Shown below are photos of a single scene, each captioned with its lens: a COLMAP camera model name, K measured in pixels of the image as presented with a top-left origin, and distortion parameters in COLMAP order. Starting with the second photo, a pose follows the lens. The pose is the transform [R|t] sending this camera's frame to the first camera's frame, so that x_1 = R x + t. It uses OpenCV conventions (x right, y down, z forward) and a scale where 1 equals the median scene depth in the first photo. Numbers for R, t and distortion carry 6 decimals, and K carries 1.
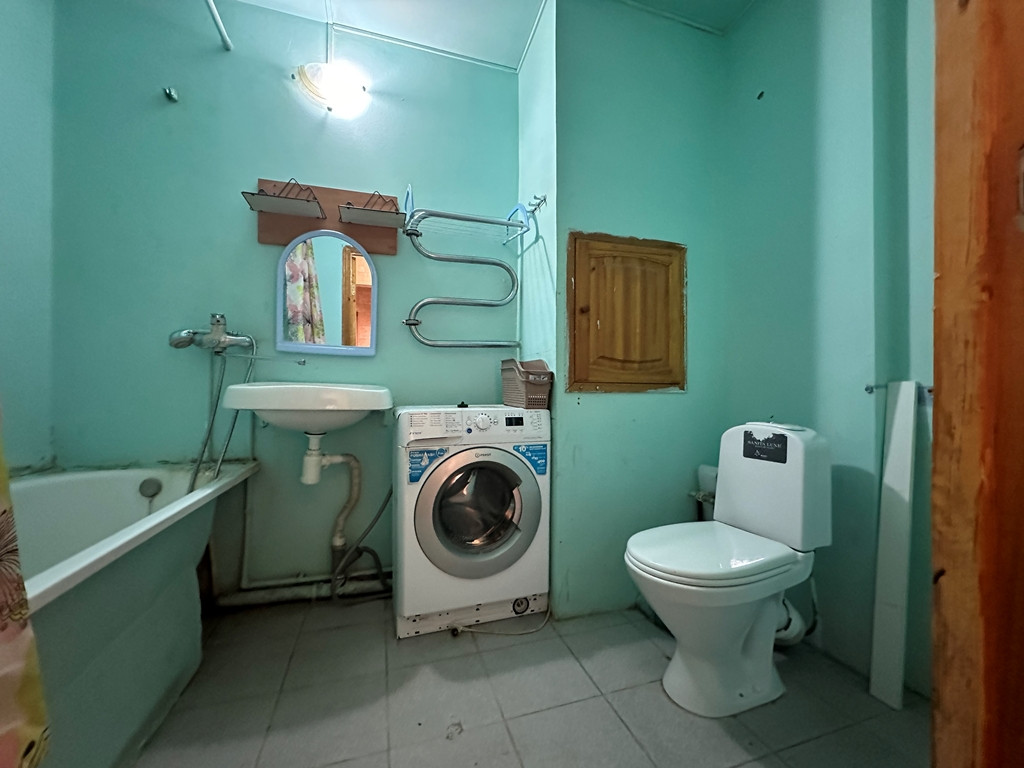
lens RADIAL K [[411.7, 0, 512.2], [0, 411.7, 389.2], [0, 0, 1]] dist [-0.001740, 0.001129]
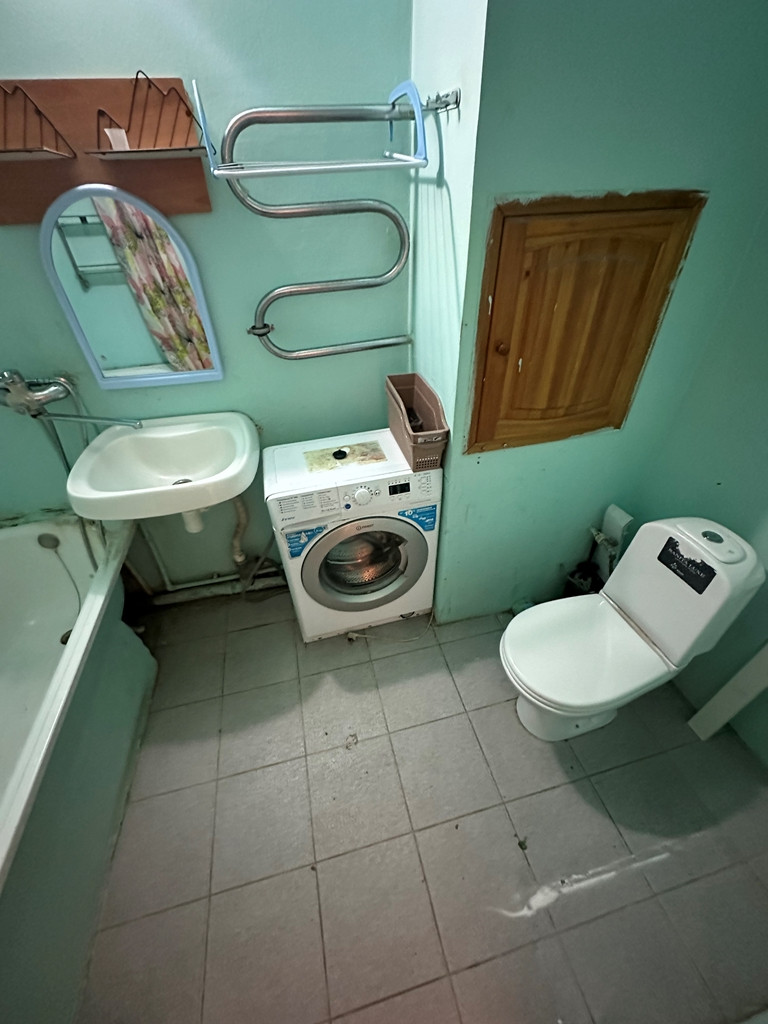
lens RADIAL K [[411.7, 0, 382.5], [0, 411.7, 513.6], [0, 0, 1]] dist [-0.001740, 0.001129]
pose [[0.996769, 0.017912, -0.078297, 0.037535], [0.035678, 0.774627, 0.631411, -0.415563], [0.071961, -0.632164, 0.771486, 0.290026]]
